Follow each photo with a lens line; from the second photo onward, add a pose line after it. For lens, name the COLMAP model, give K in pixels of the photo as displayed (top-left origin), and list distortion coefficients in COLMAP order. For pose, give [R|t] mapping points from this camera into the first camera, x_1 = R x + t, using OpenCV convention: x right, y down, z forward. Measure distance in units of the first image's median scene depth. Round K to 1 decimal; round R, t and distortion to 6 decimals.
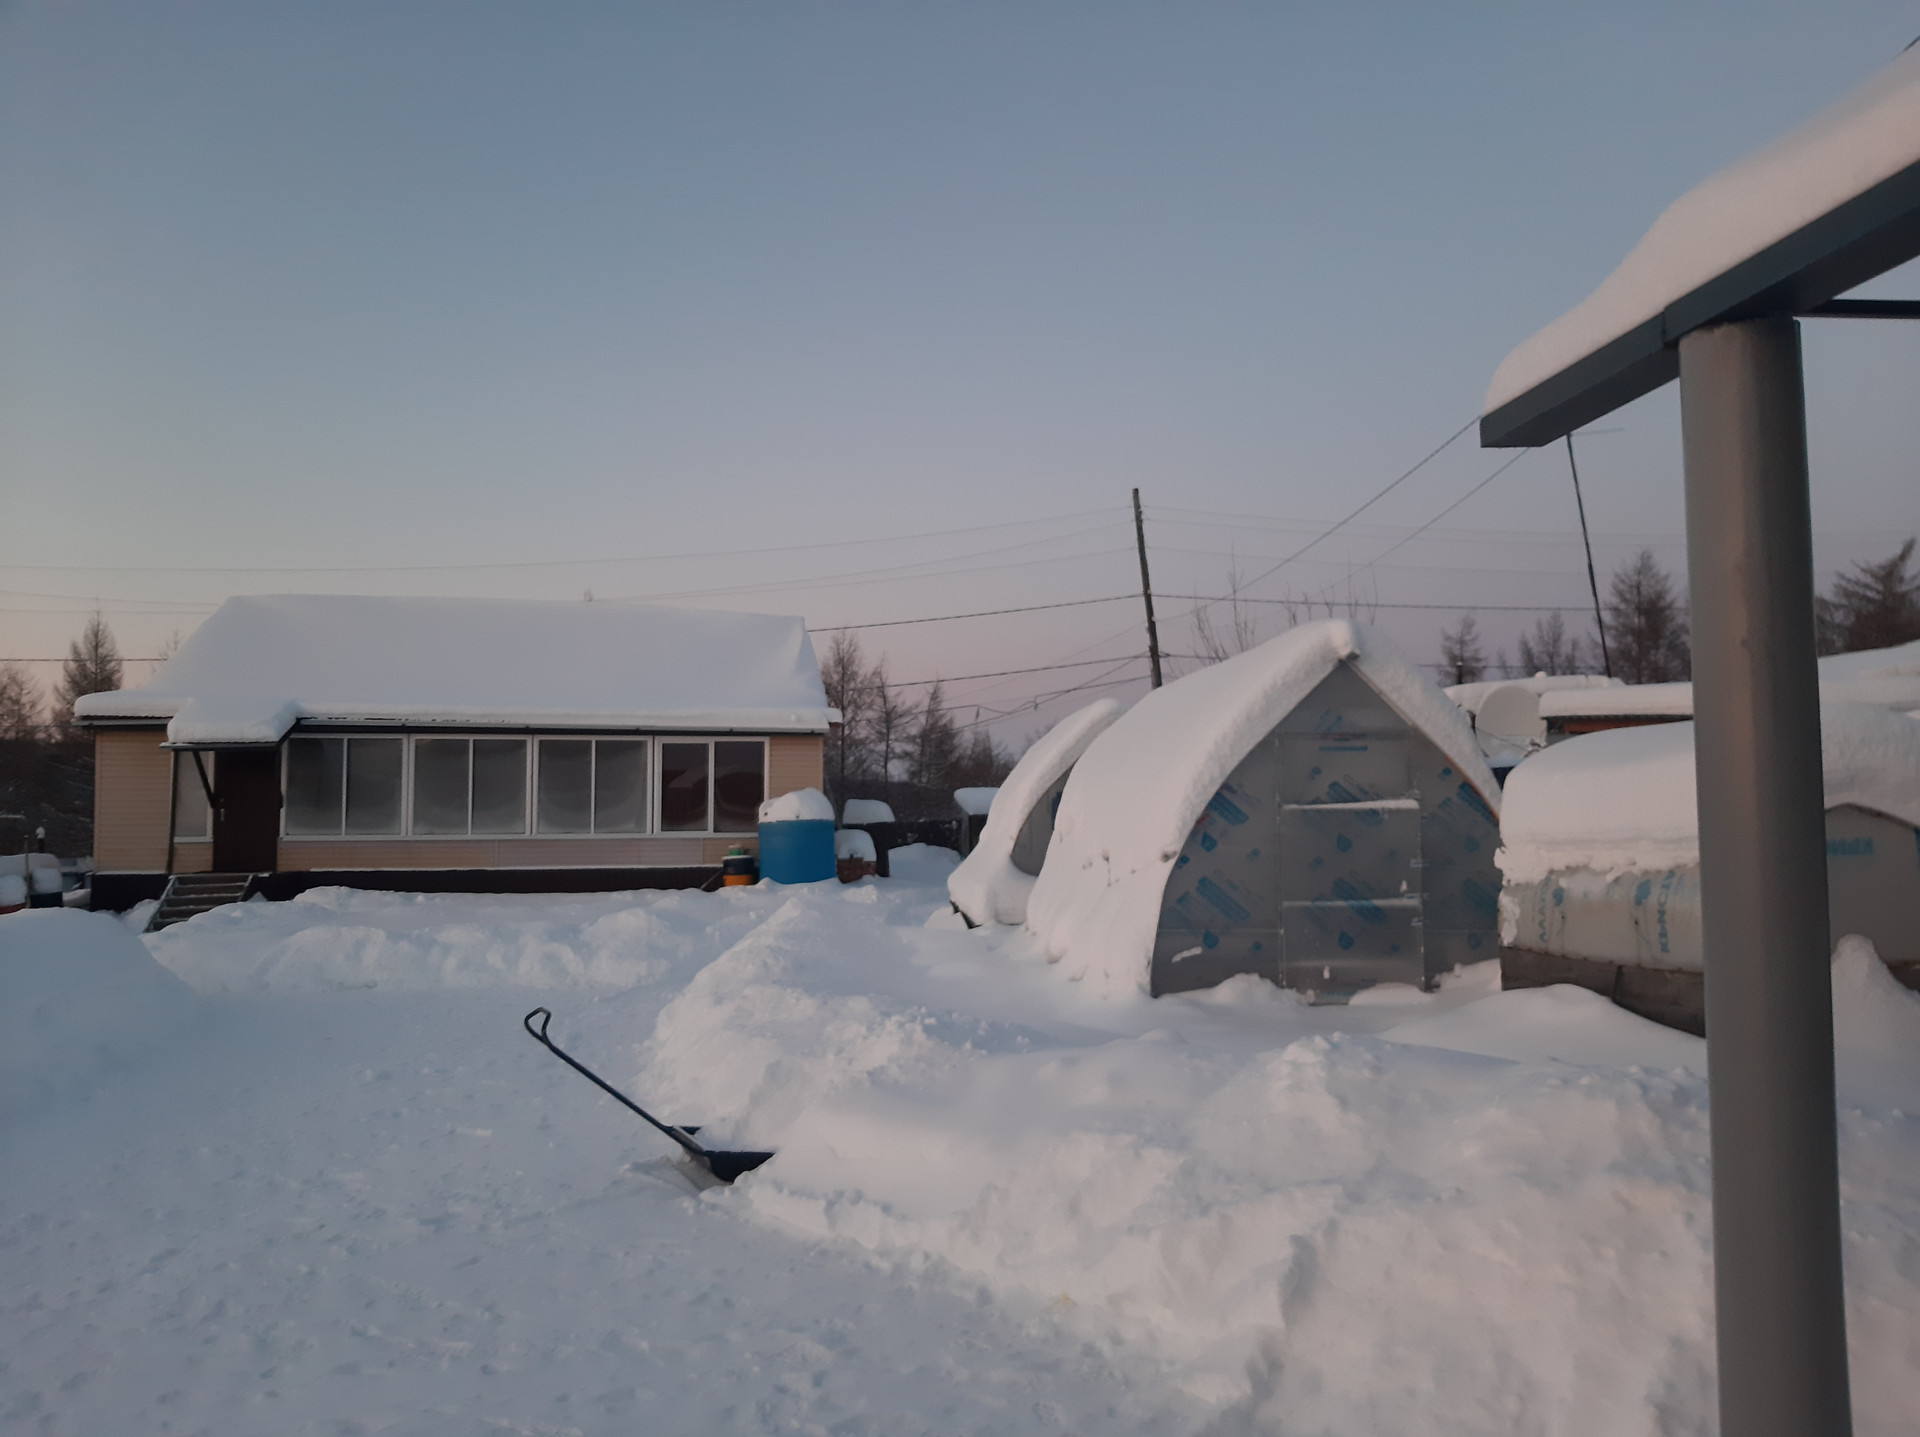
lens RADIAL K [[1604.5, 0, 968.5], [0, 1604.5, 714.0], [0, 0, 1]] dist [0.066818, -0.142001]
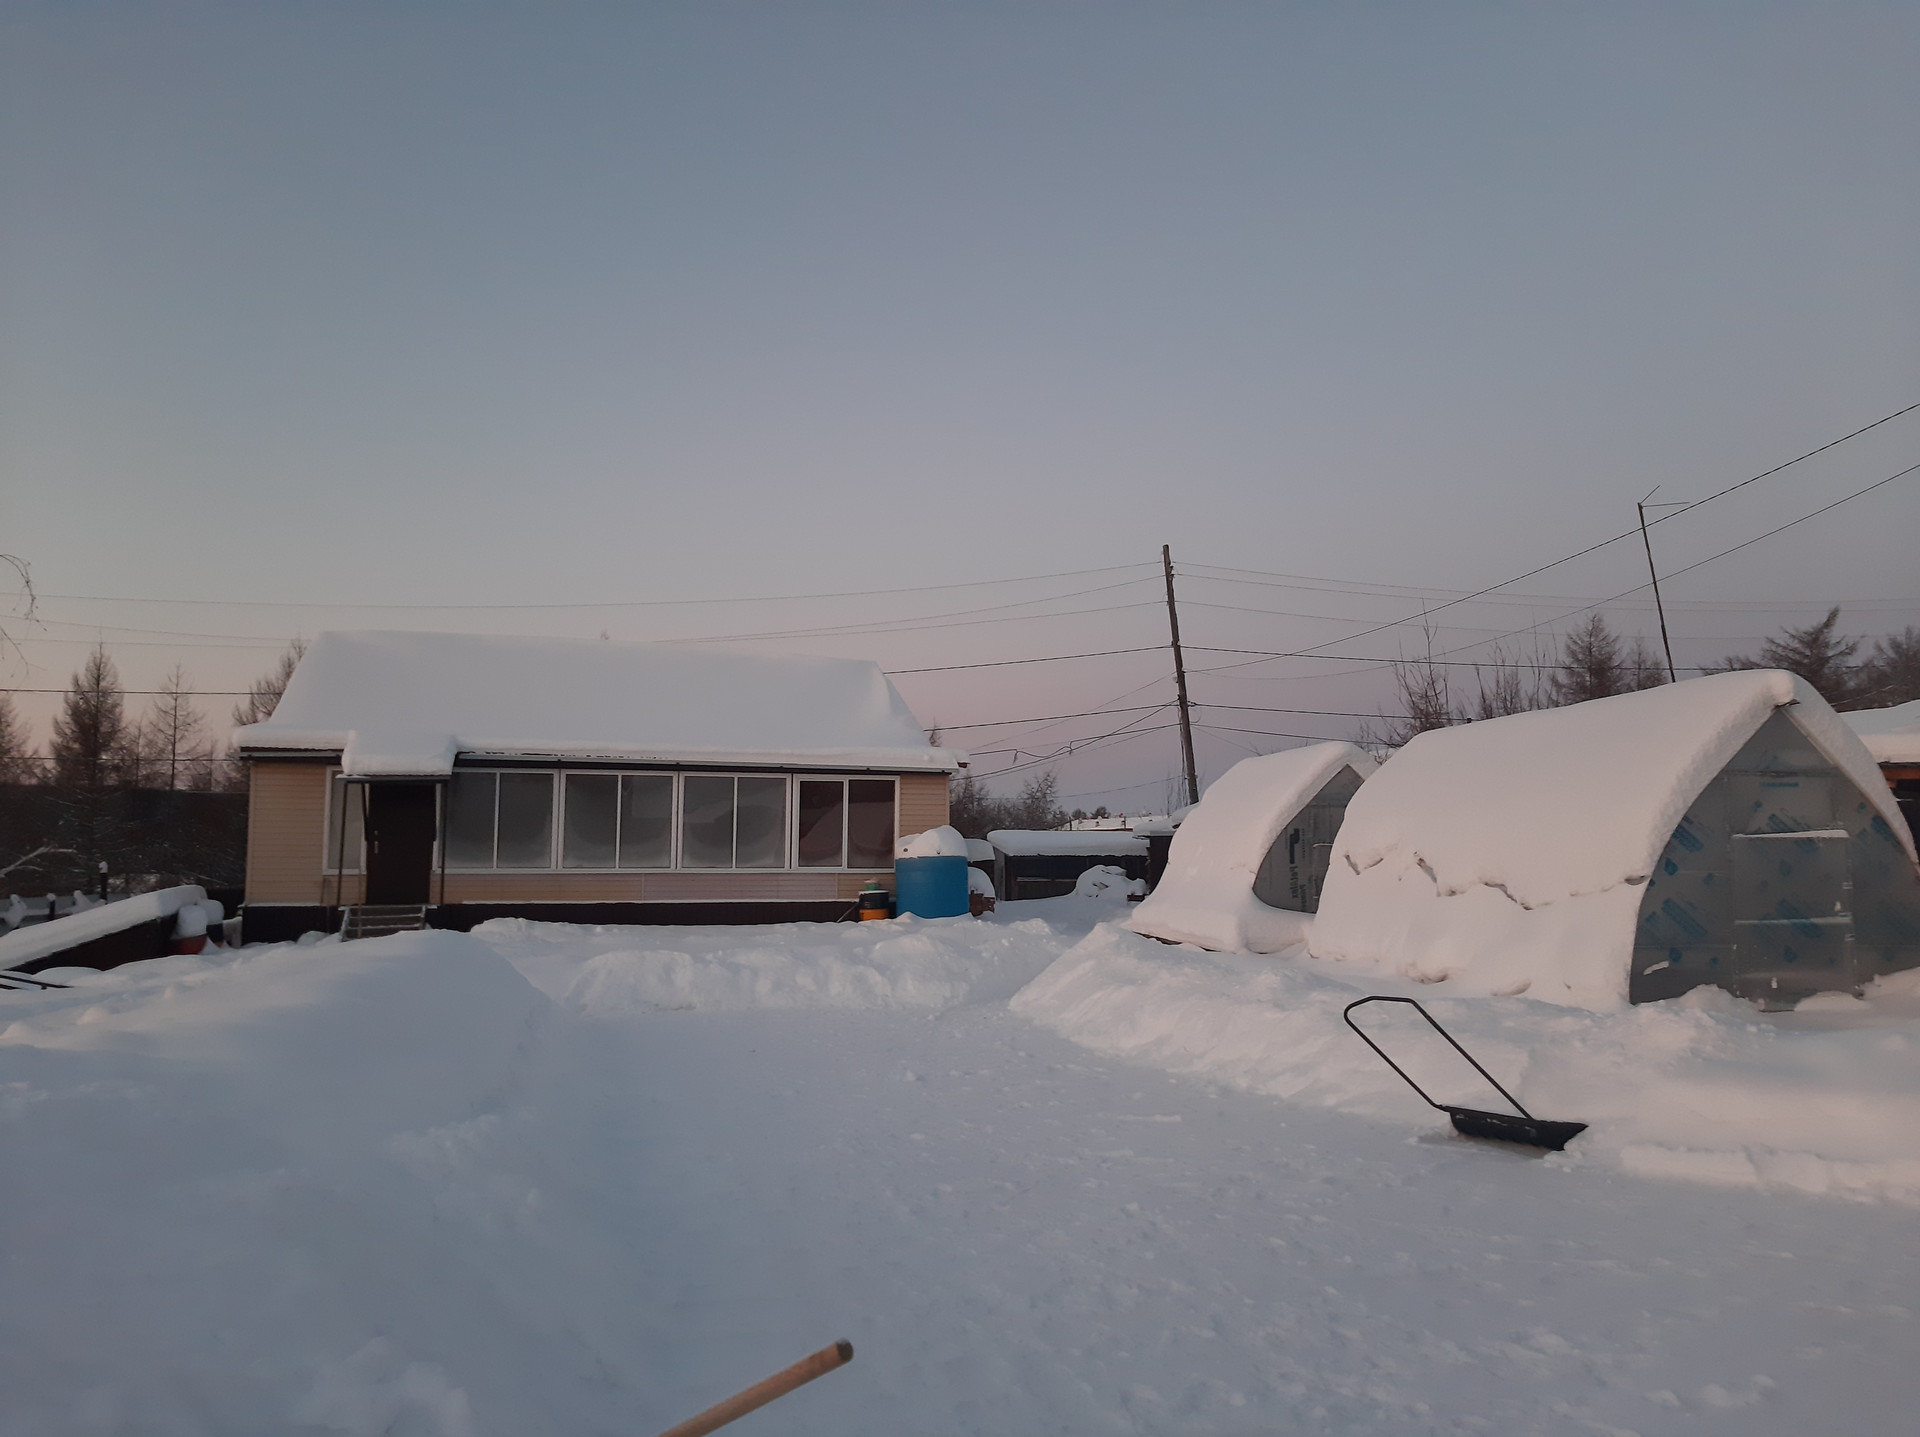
lens RADIAL K [[1604.5, 0, 915.3], [0, 1604.5, 718.6], [0, 0, 1]] dist [0.066818, -0.142001]
pose [[0.996096, 0.014697, 0.087047, -0.216992], [-0.012252, 0.999517, -0.028561, 0.006930], [-0.087424, 0.027383, 0.995795, -0.035454]]
